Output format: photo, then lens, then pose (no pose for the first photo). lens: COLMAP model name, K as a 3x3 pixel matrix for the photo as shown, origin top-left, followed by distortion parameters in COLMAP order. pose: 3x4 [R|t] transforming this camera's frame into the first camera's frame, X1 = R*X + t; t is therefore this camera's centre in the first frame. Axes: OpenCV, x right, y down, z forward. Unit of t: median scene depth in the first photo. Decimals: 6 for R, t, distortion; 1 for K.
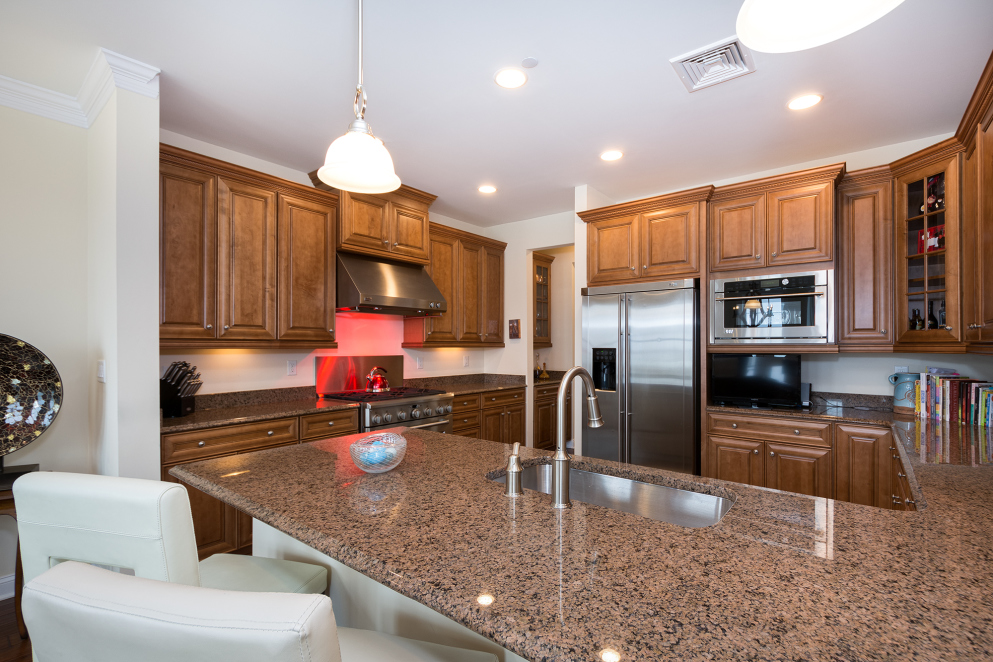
lens RADIAL K [[445.9, 0, 498.1], [0, 445.9, 338.6], [0, 0, 1]] dist [0.002234, 0.000084]
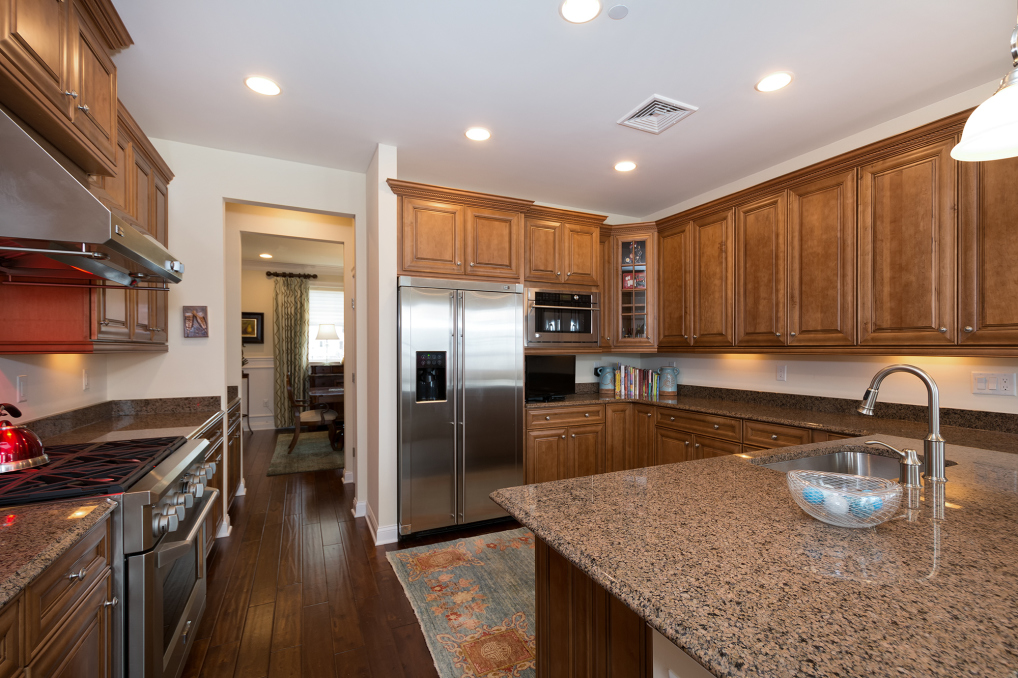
lens RADIAL K [[457.1, 0, 512.5], [0, 457.1, 346.2], [0, 0, 1]] dist [0.002234, 0.000084]
pose [[0.434245, 0.004046, 0.900786, -0.549756], [-0.011050, 0.999939, 0.000835, 0.010117], [-0.900727, -0.010316, 0.434263, 0.554162]]
